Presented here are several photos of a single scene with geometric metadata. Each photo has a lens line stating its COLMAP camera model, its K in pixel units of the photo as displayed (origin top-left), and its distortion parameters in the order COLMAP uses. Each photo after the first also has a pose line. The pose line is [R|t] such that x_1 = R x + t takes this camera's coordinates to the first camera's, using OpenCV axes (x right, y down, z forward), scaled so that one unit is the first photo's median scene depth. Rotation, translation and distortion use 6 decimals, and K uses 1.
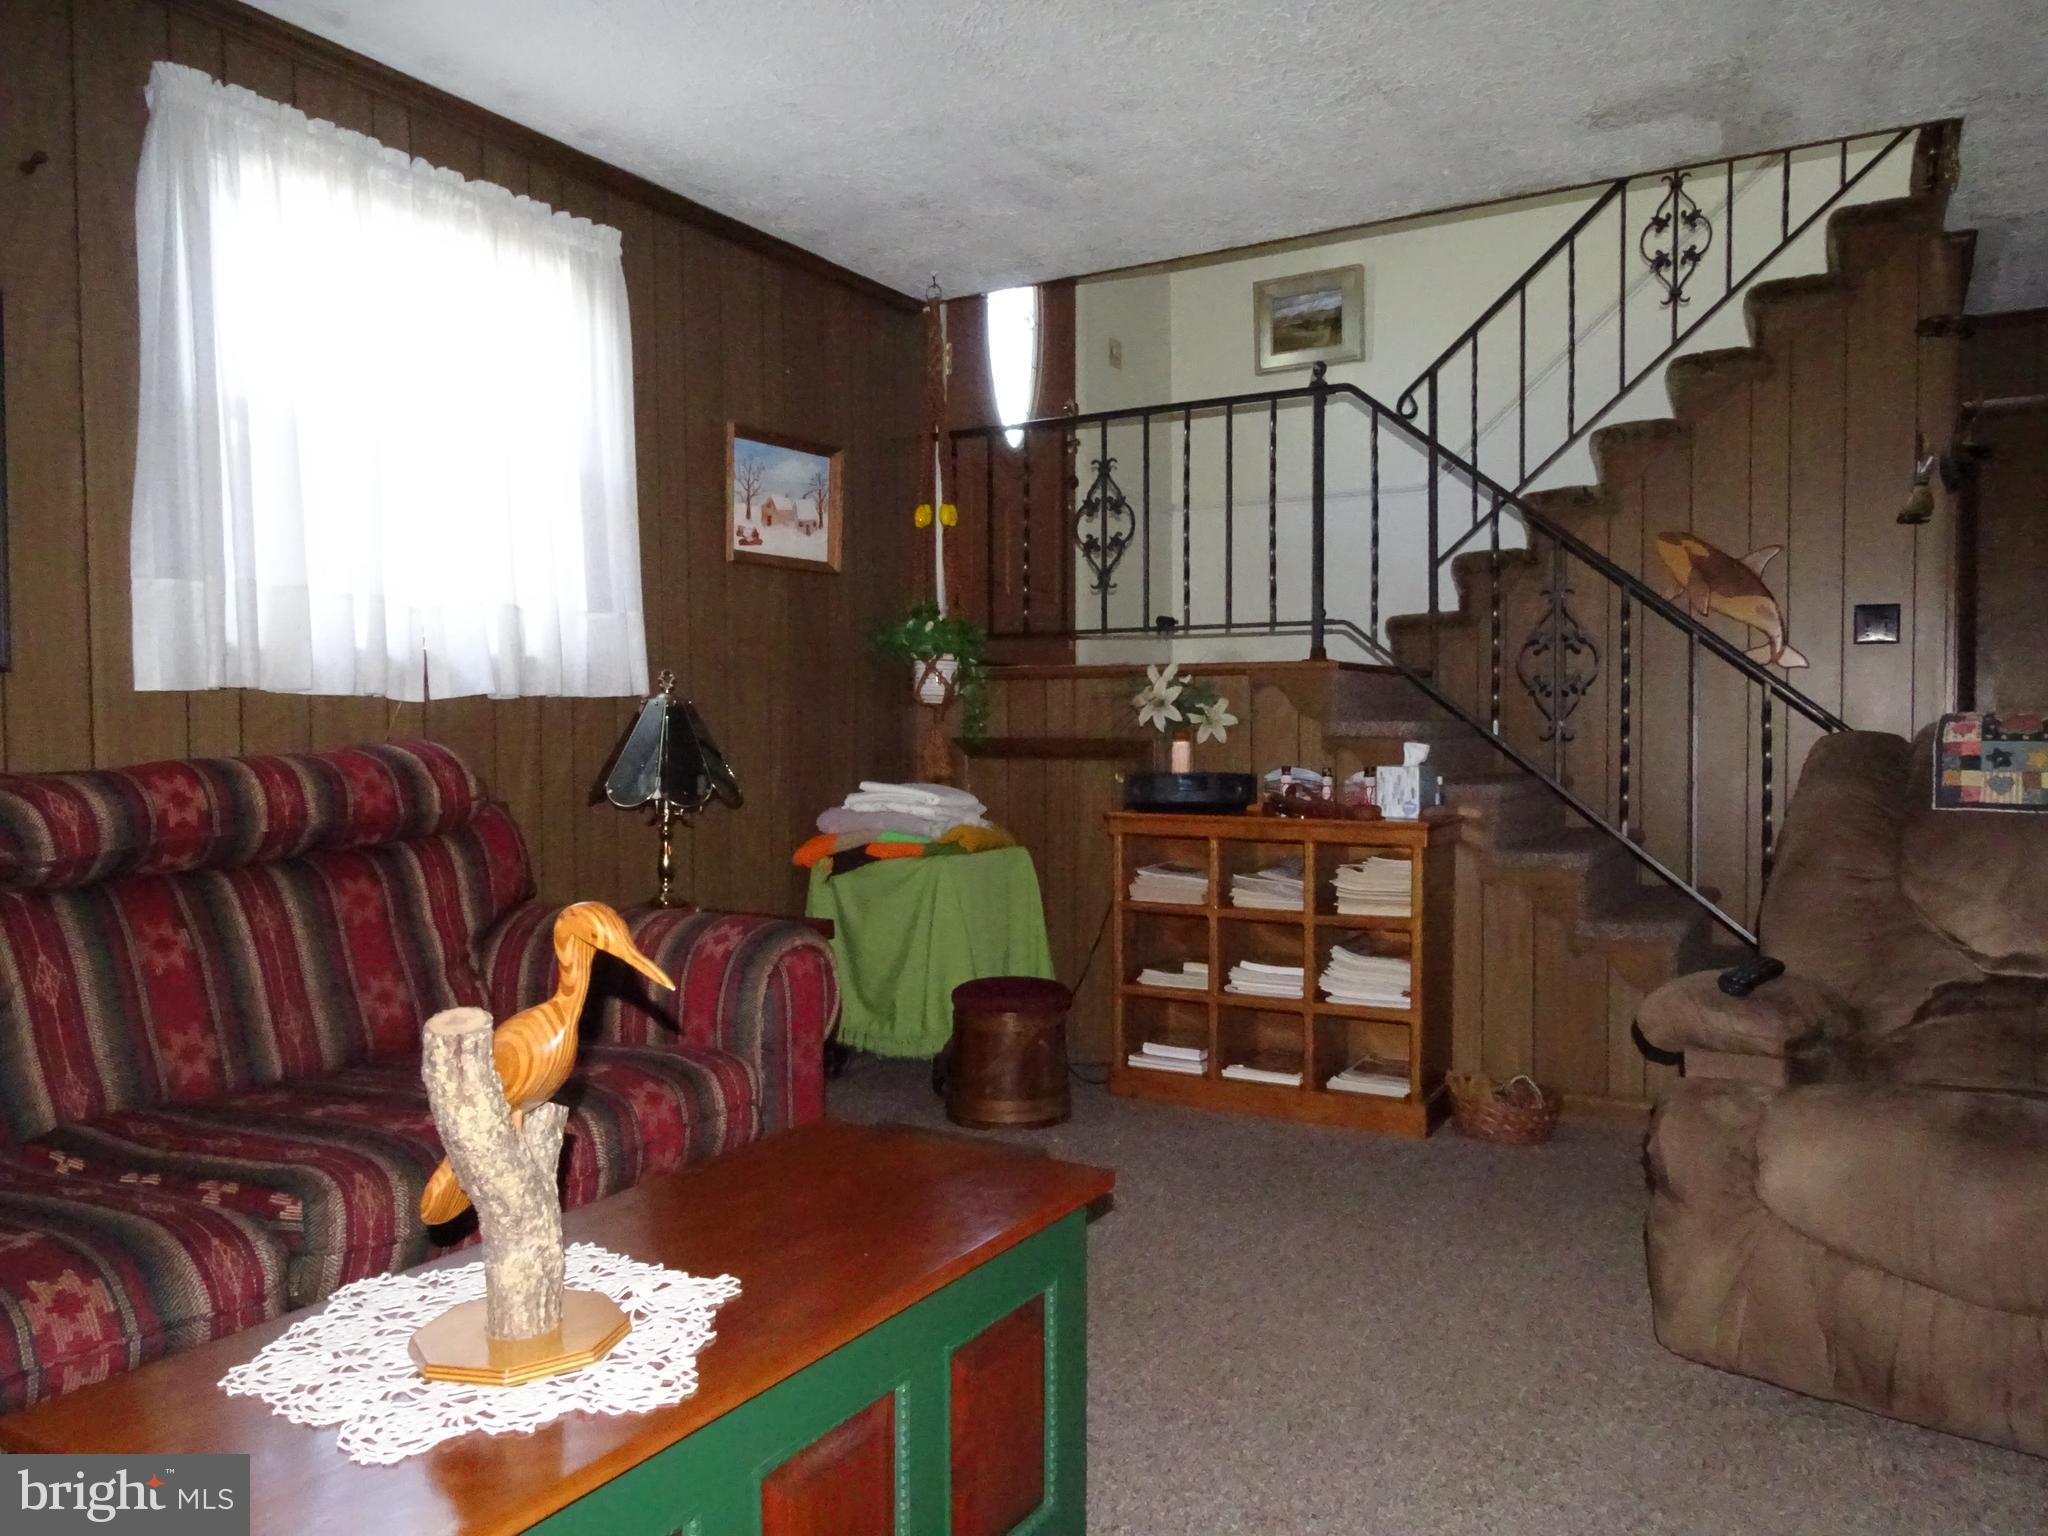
lens RADIAL K [[1442.8, 0, 1024.0], [0, 1442.8, 768.0], [0, 0, 1]] dist [-0.001334, -0.020313]
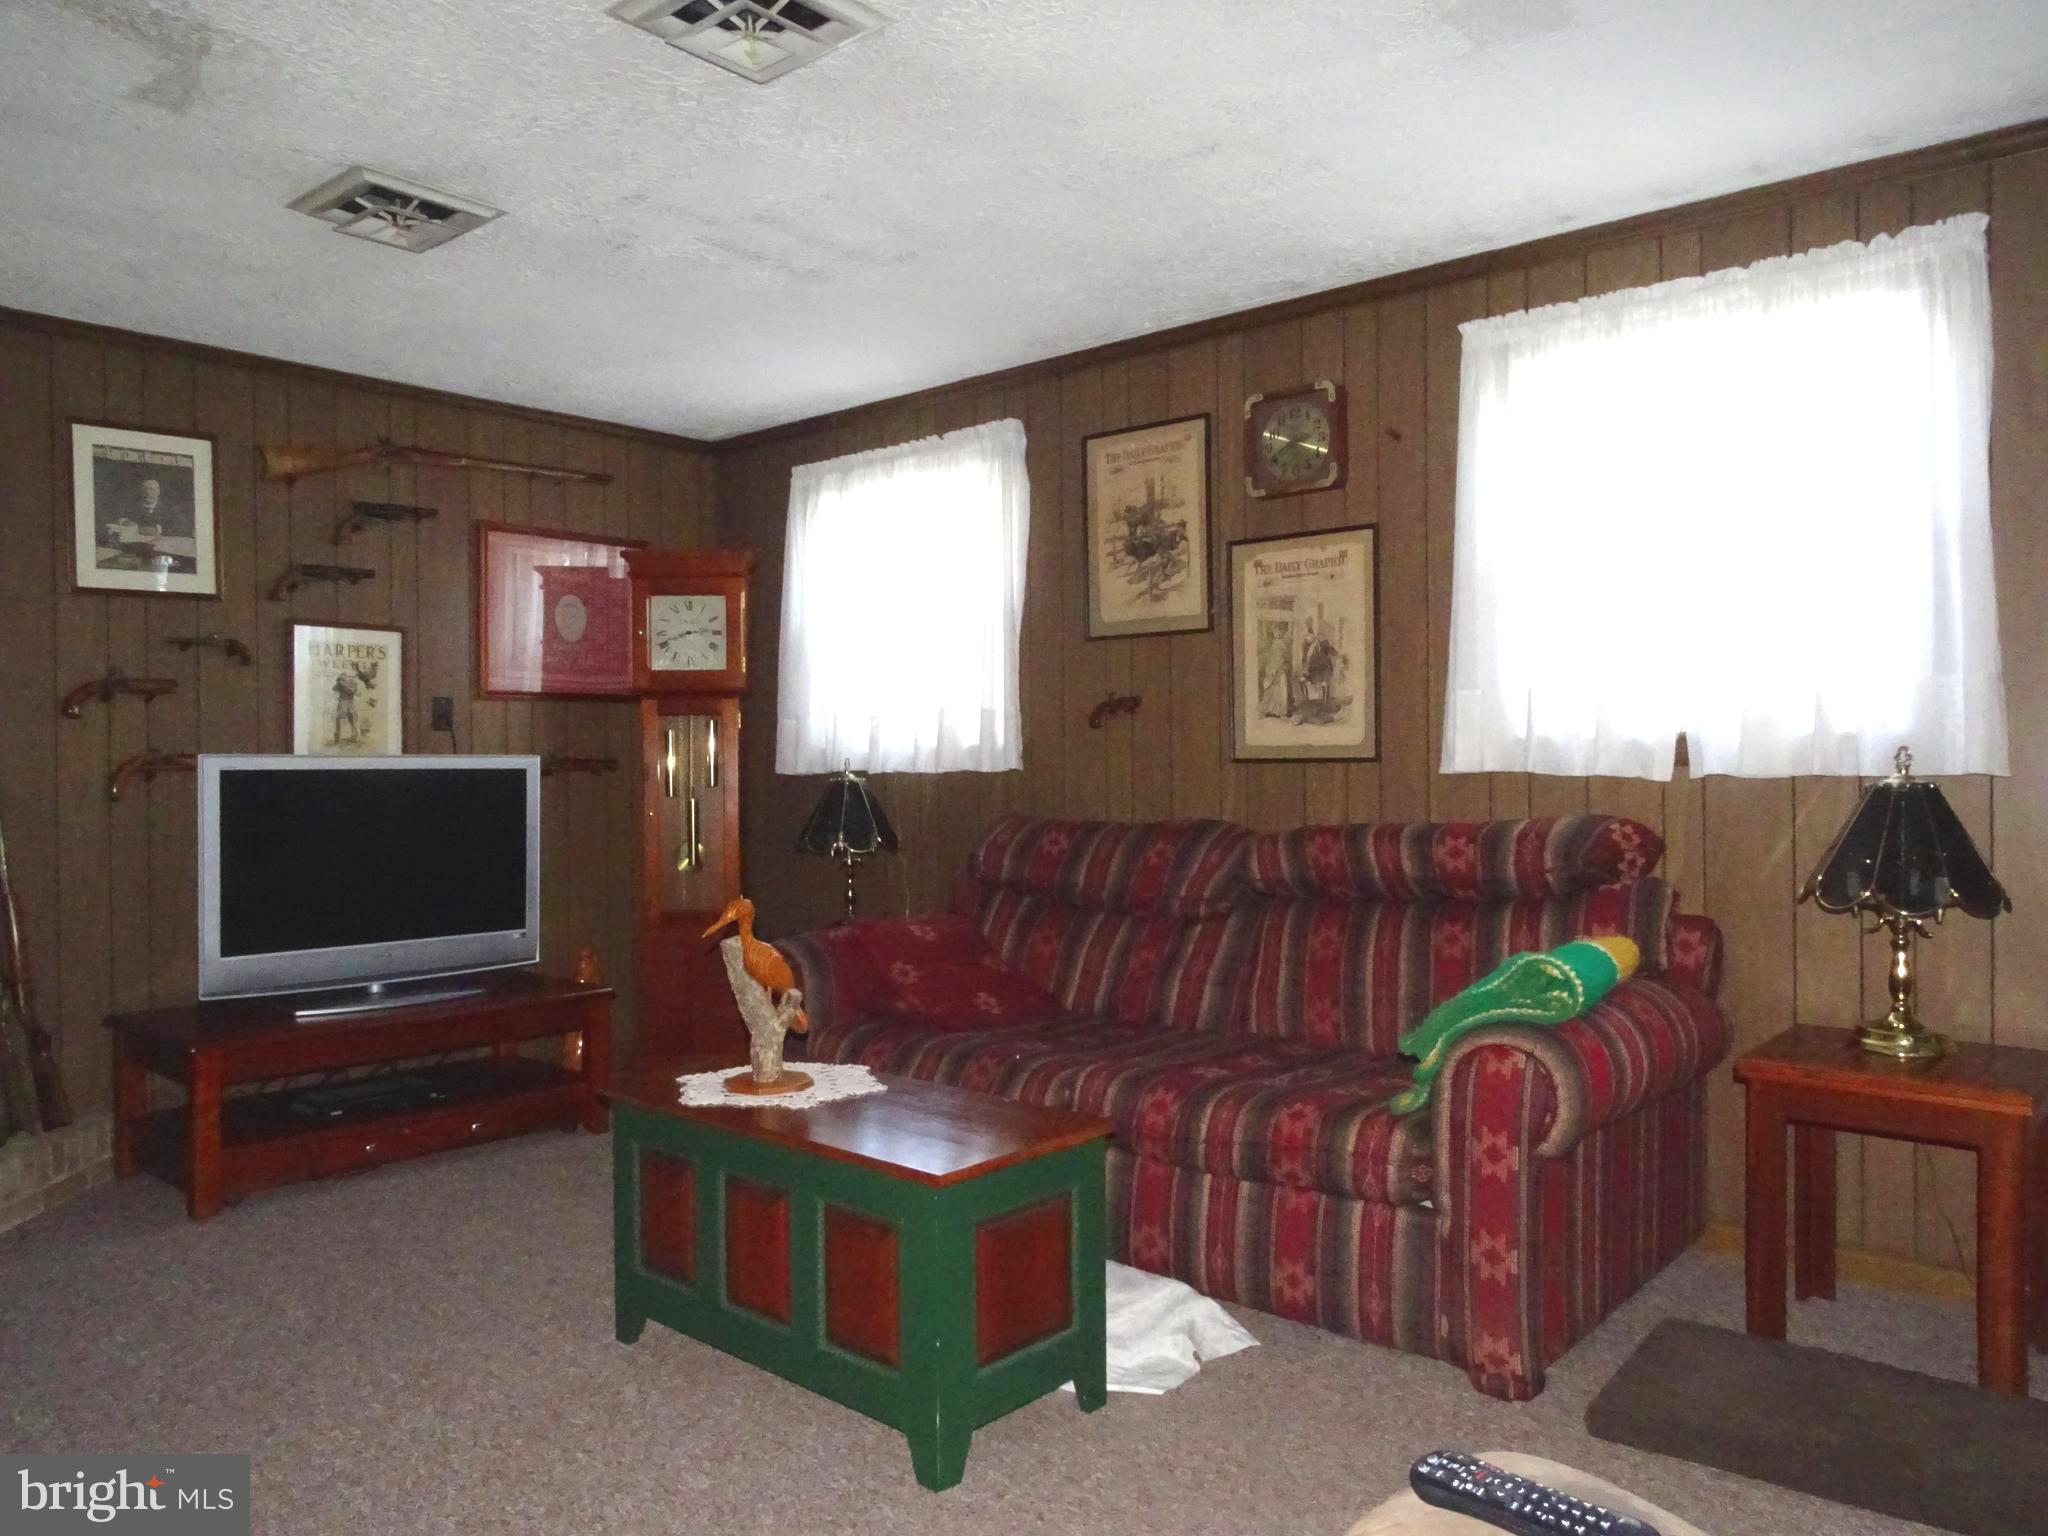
lens RADIAL K [[1442.8, 0, 1024.0], [0, 1442.8, 768.0], [0, 0, 1]] dist [-0.001334, -0.020313]
pose [[-0.180492, -0.013957, -0.983477, 0.836323], [-0.052815, 0.998594, -0.004479, -0.030607], [0.982157, 0.051134, -0.180976, 0.840645]]
